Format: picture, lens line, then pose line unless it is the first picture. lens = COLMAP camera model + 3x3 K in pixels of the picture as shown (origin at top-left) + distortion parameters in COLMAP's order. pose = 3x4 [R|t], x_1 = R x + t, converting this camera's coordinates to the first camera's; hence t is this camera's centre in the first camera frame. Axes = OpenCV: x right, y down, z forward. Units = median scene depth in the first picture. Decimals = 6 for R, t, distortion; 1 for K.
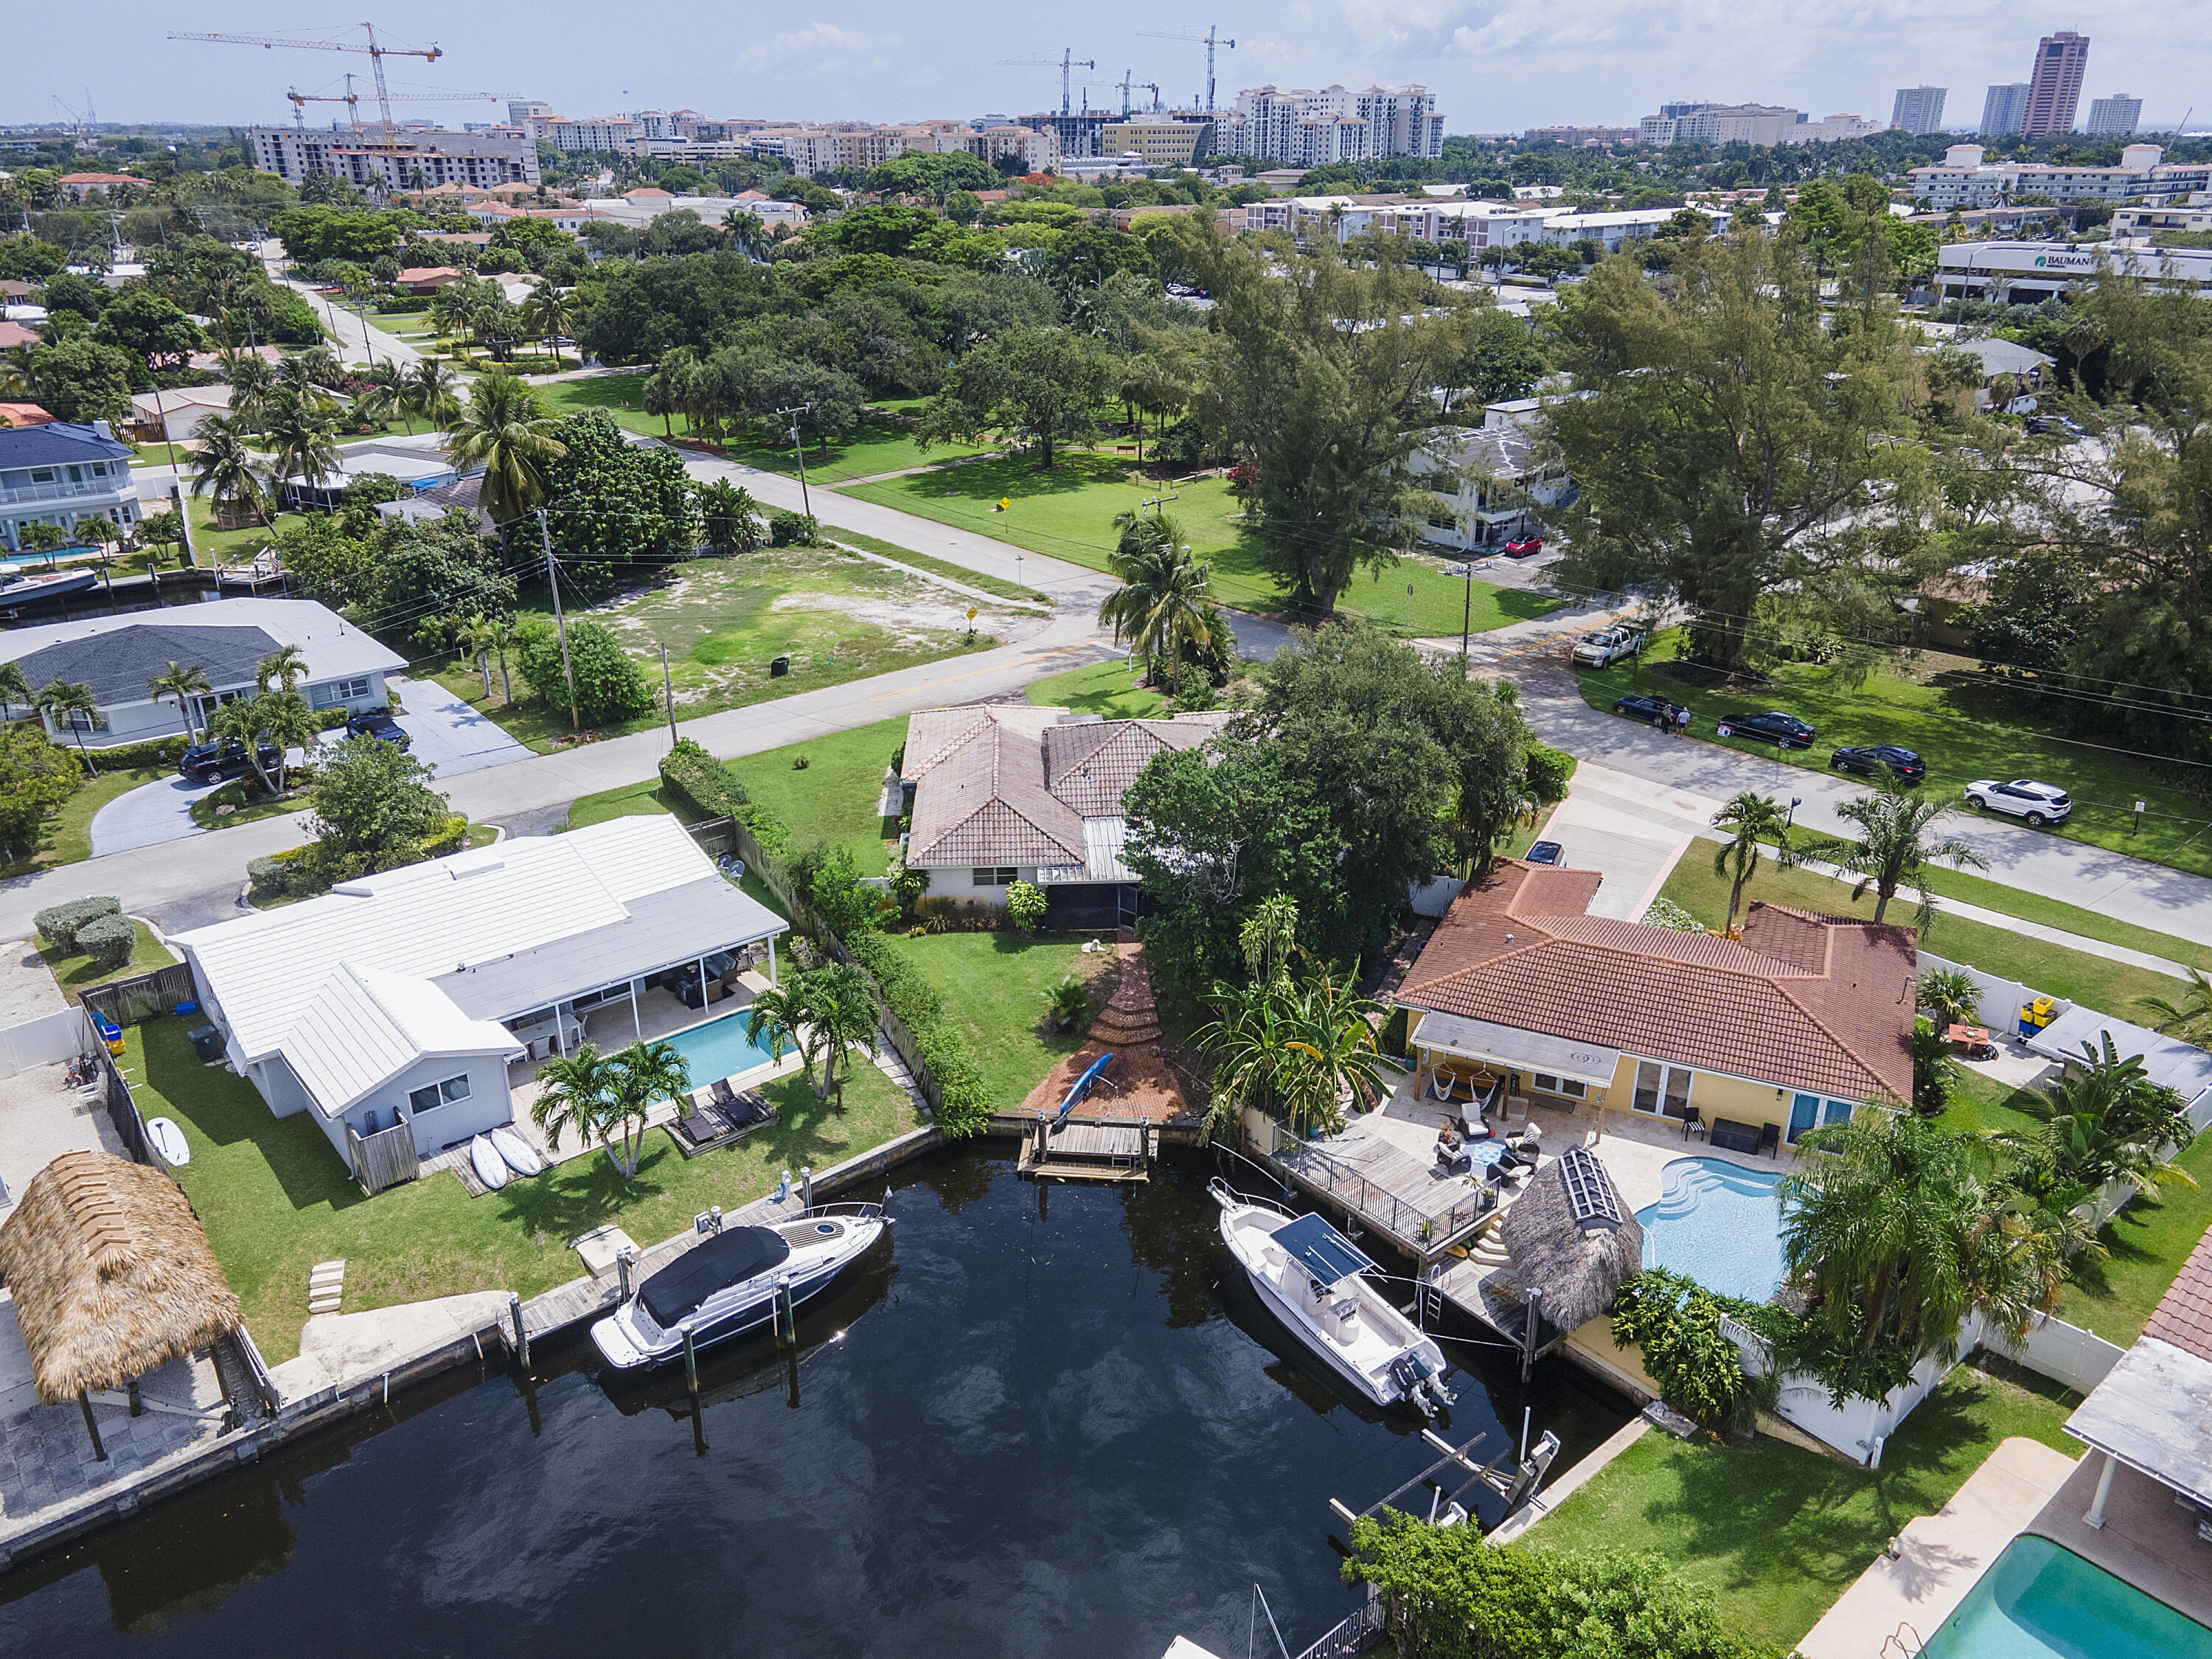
lens RADIAL K [[1631.0, 0, 1110.1], [0, 1631.0, 828.4], [0, 0, 1]] dist [0.020468, 0.038795]
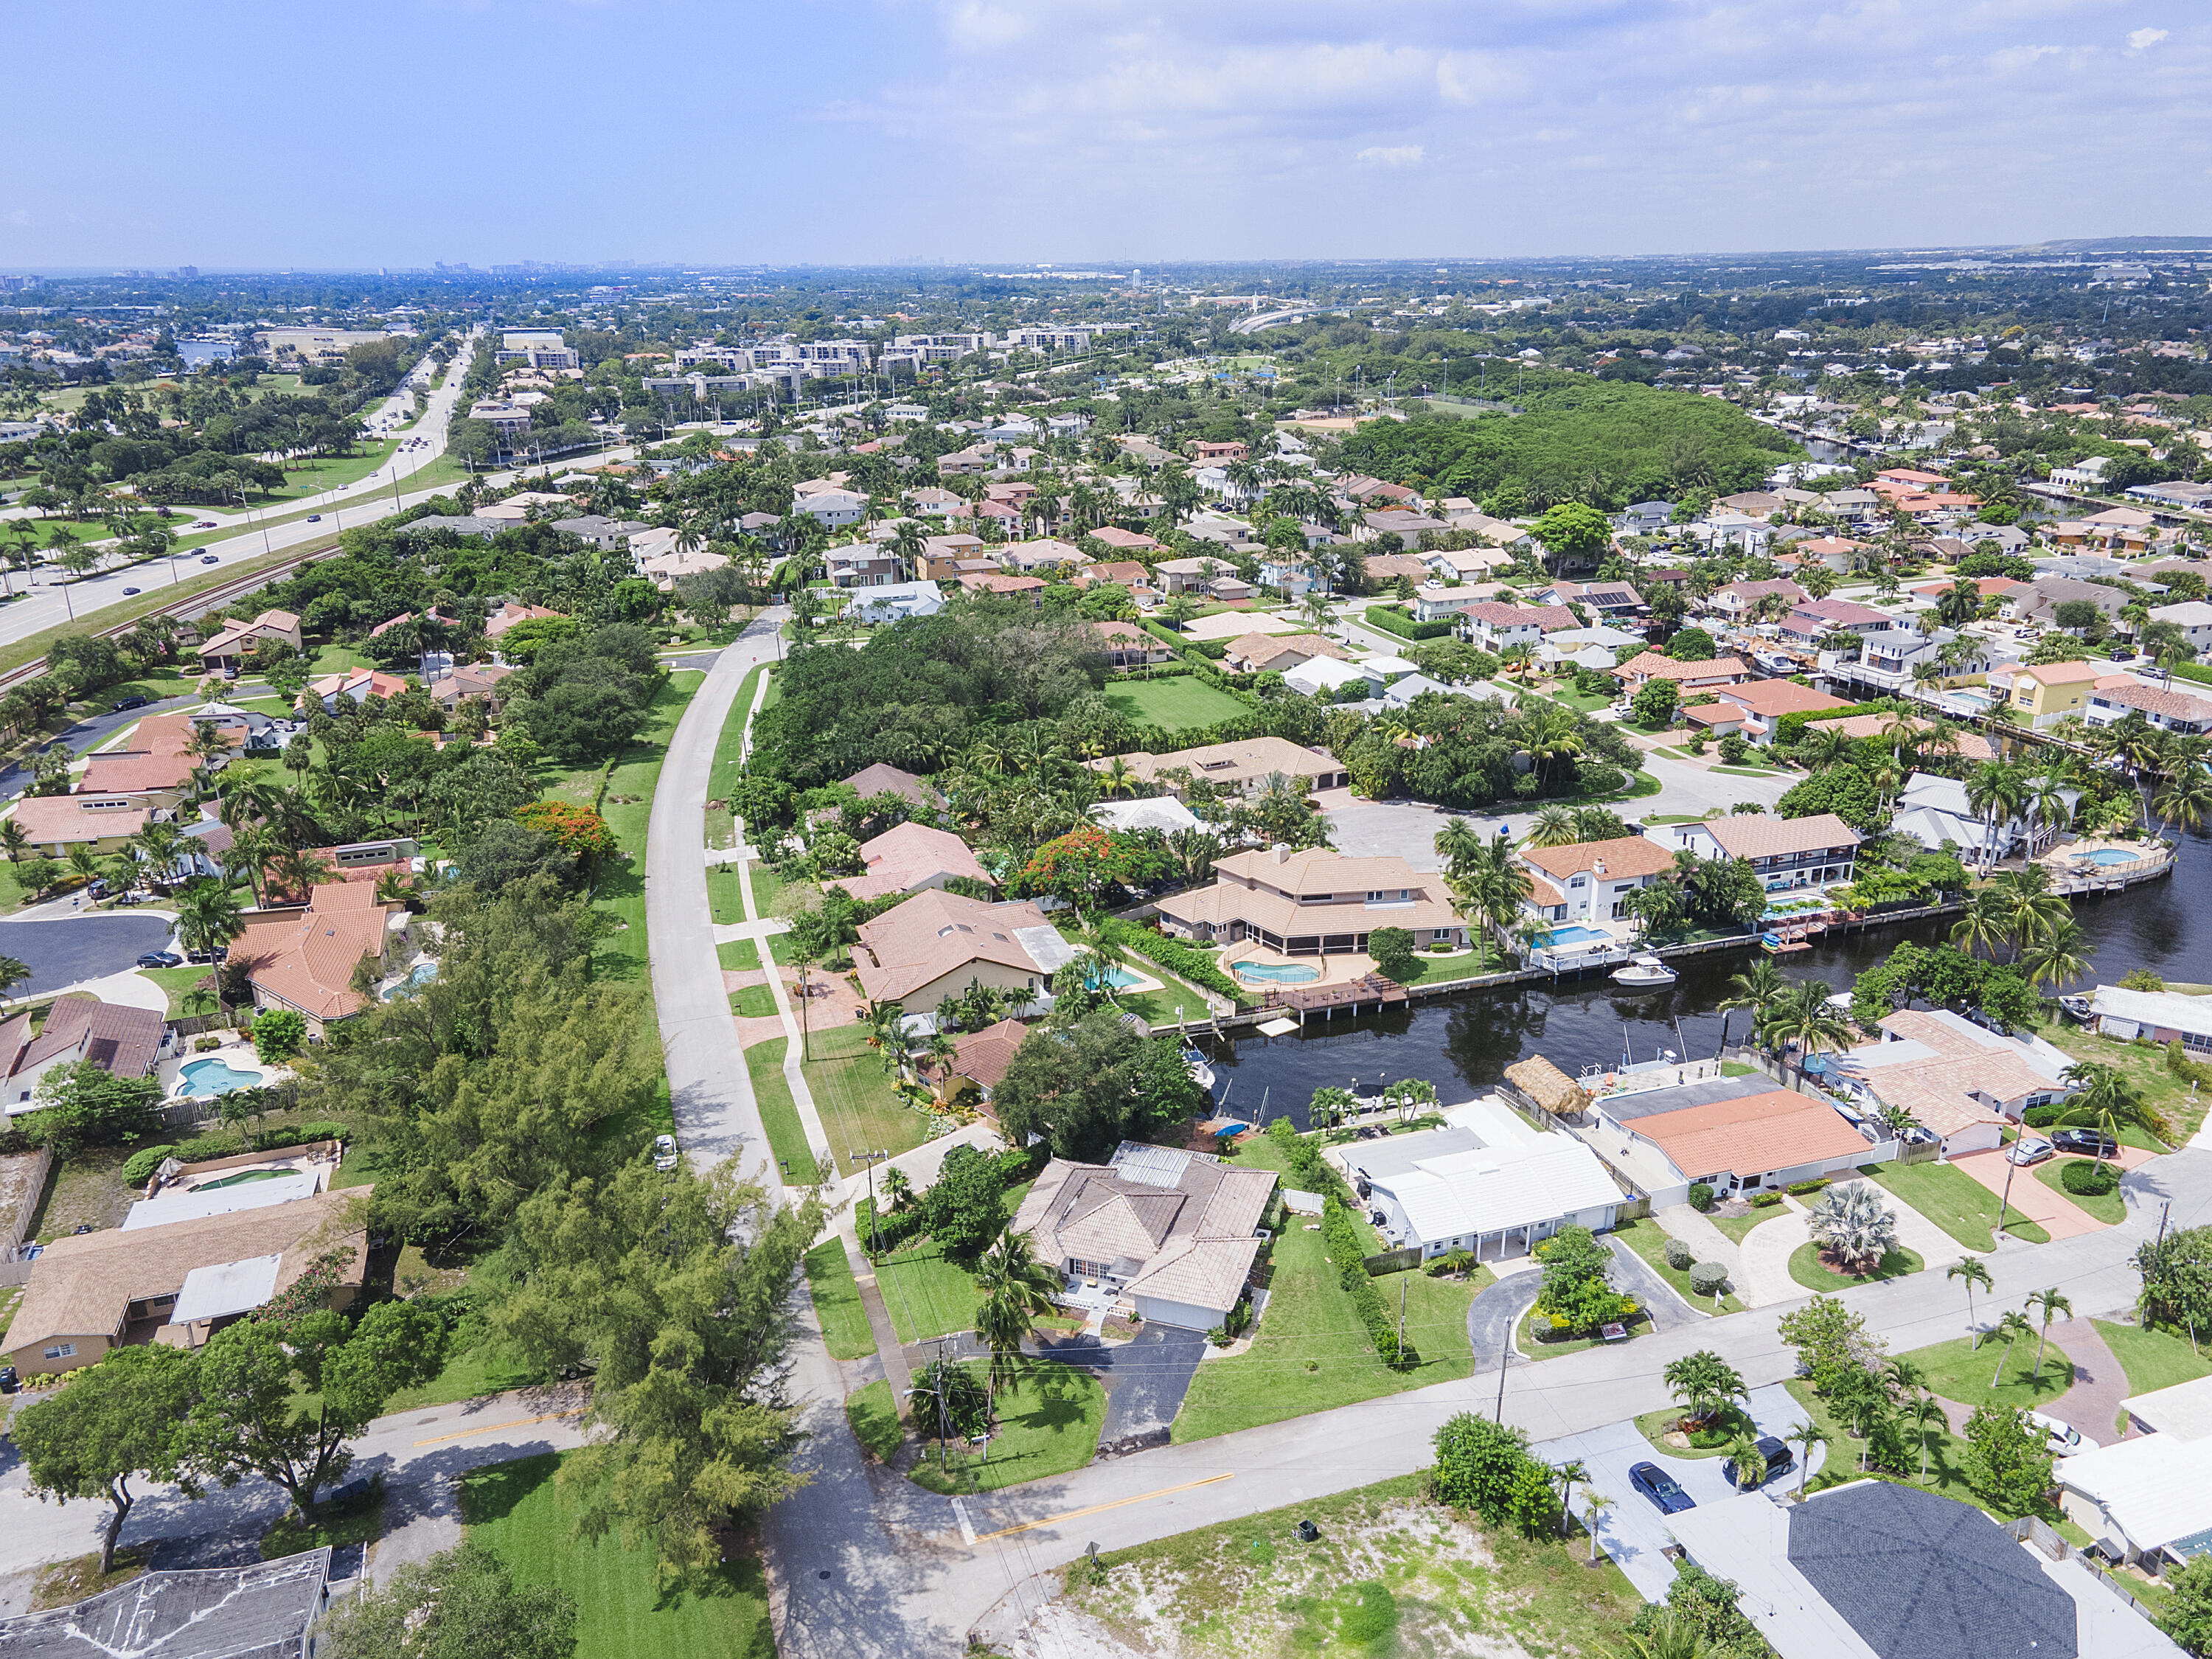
lens RADIAL K [[1631.0, 0, 1110.1], [0, 1631.0, 828.4], [0, 0, 1]] dist [0.020468, 0.038795]
pose [[-0.930316, -0.110531, 0.349707, -0.499657], [0.155919, 0.743857, 0.649897, -1.385952], [-0.331966, 0.659136, -0.674788, 1.824199]]
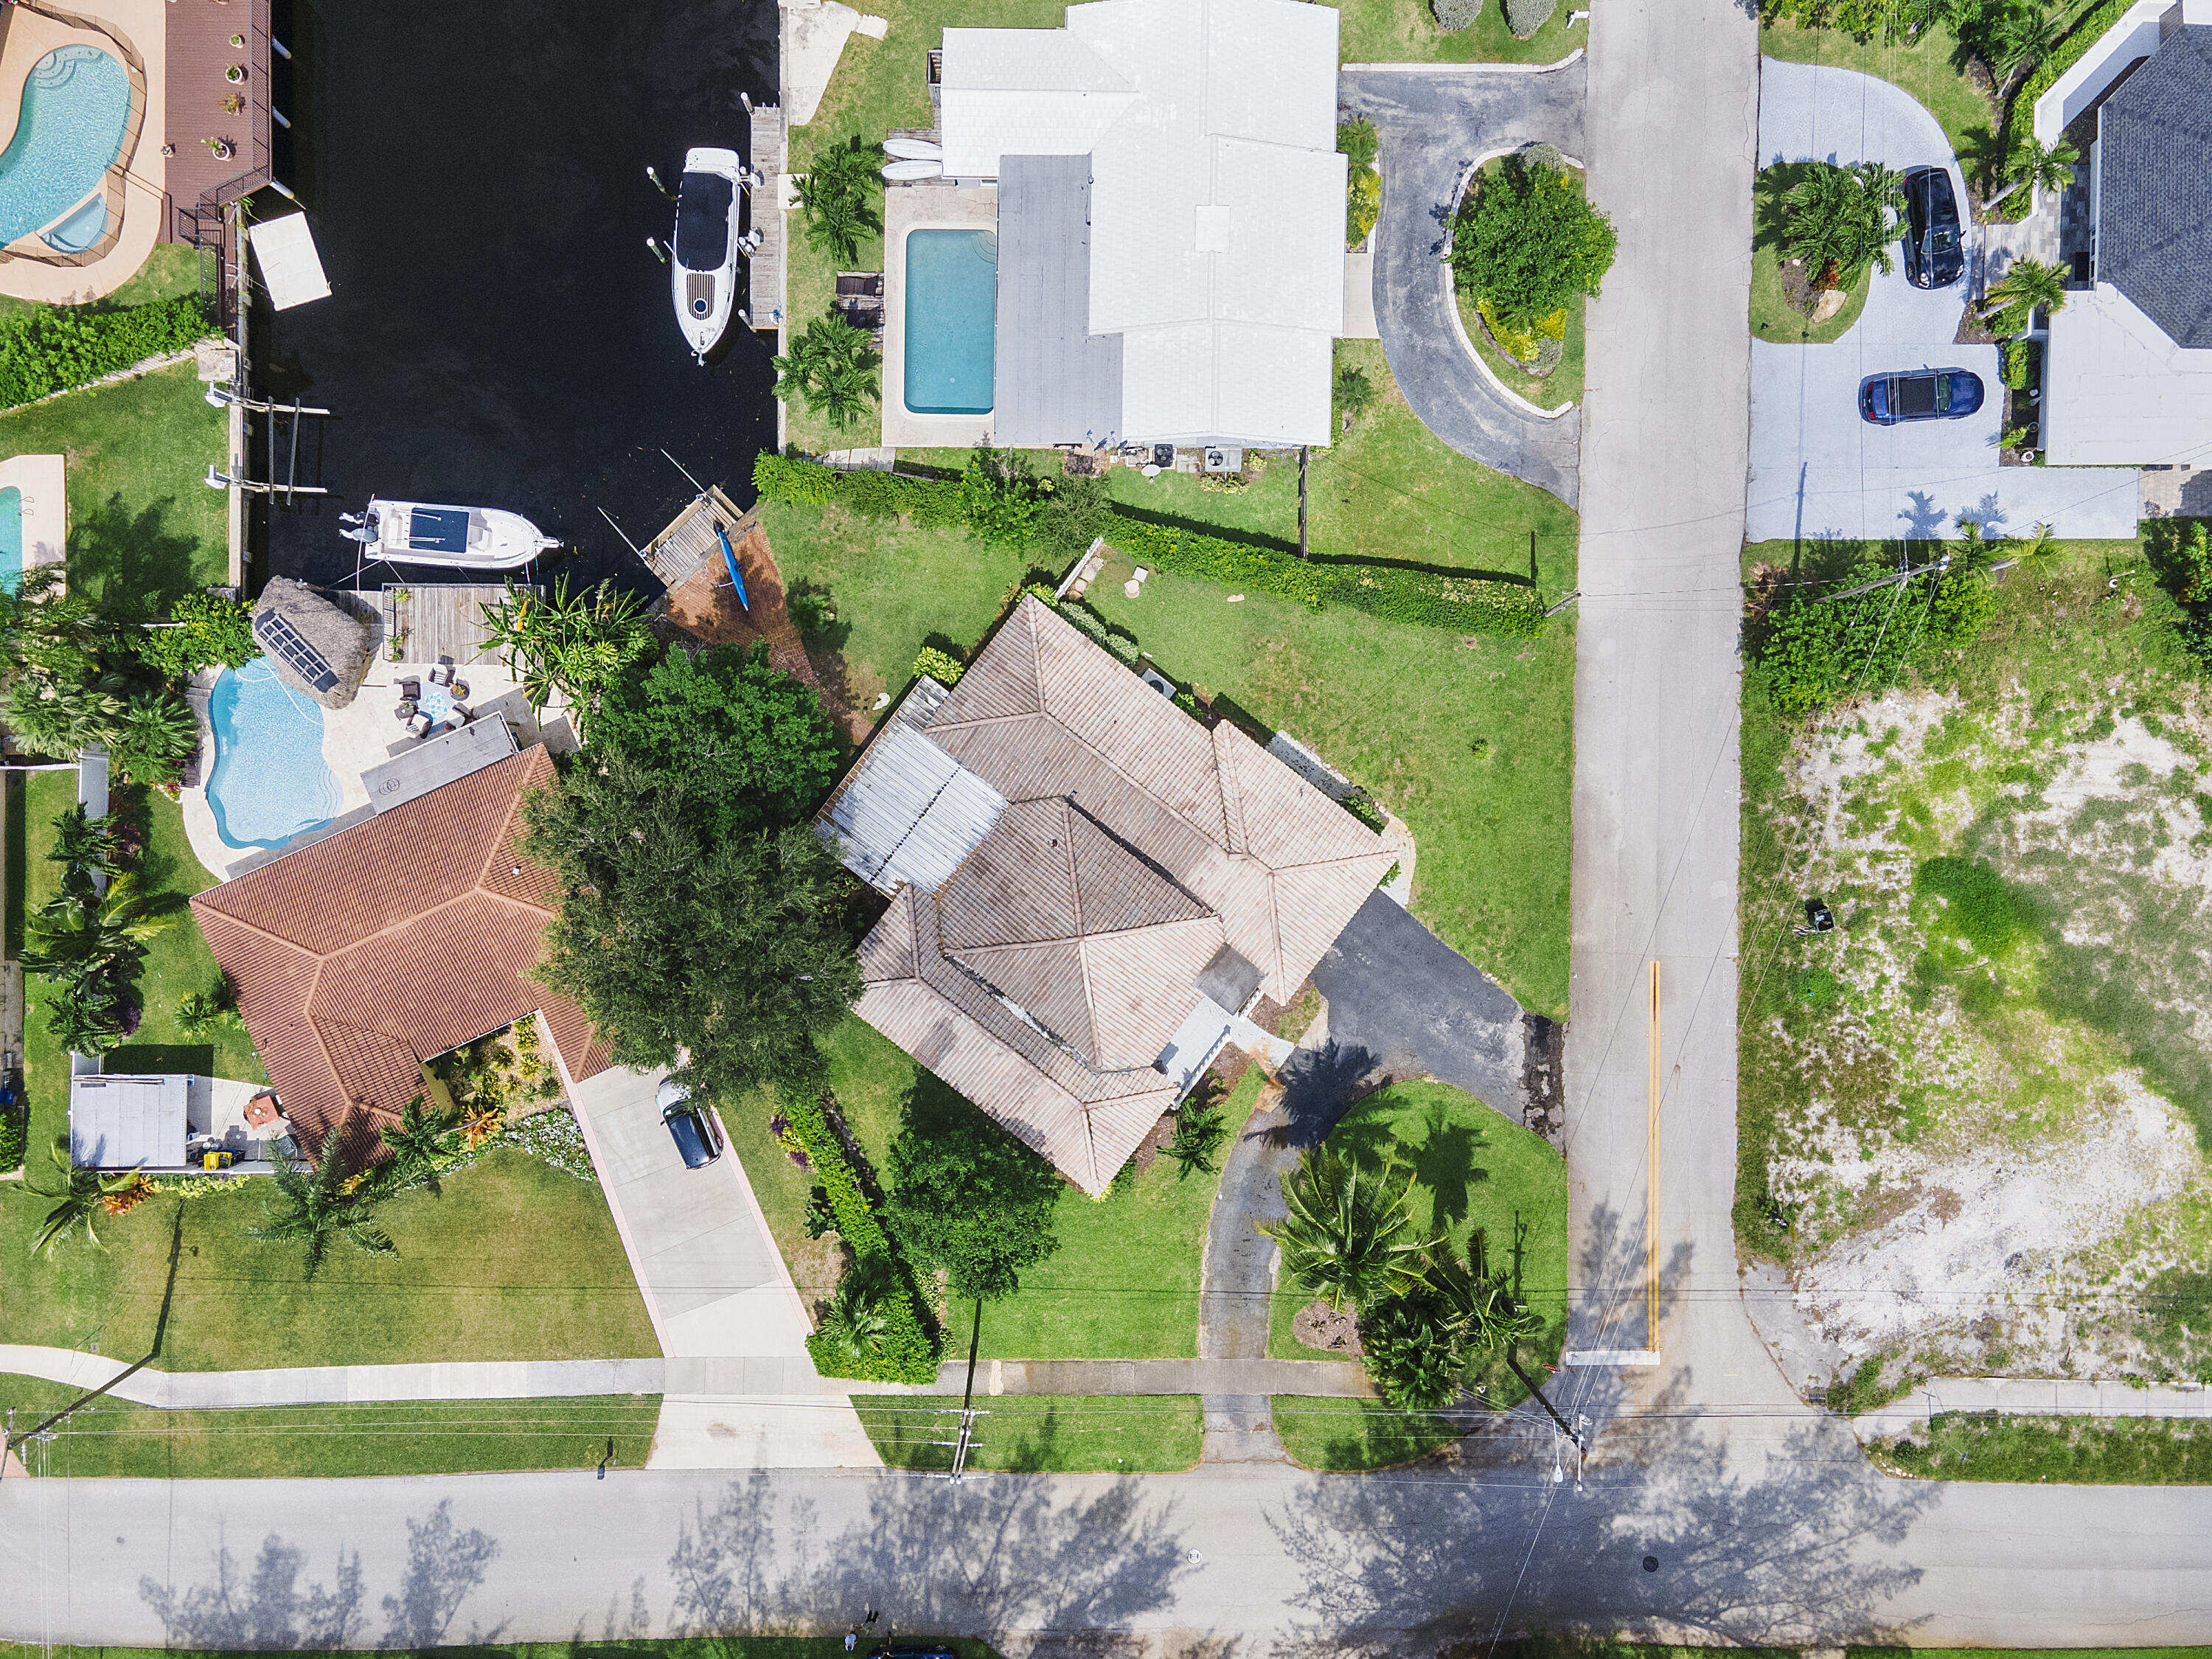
lens RADIAL K [[1631.0, 0, 1110.1], [0, 1631.0, 828.4], [0, 0, 1]] dist [0.020468, 0.038795]
pose [[-0.655256, 0.755348, 0.009422, -0.045466], [-0.294291, -0.266741, 0.917738, -0.829858], [0.695725, 0.598580, 0.397076, 0.609782]]
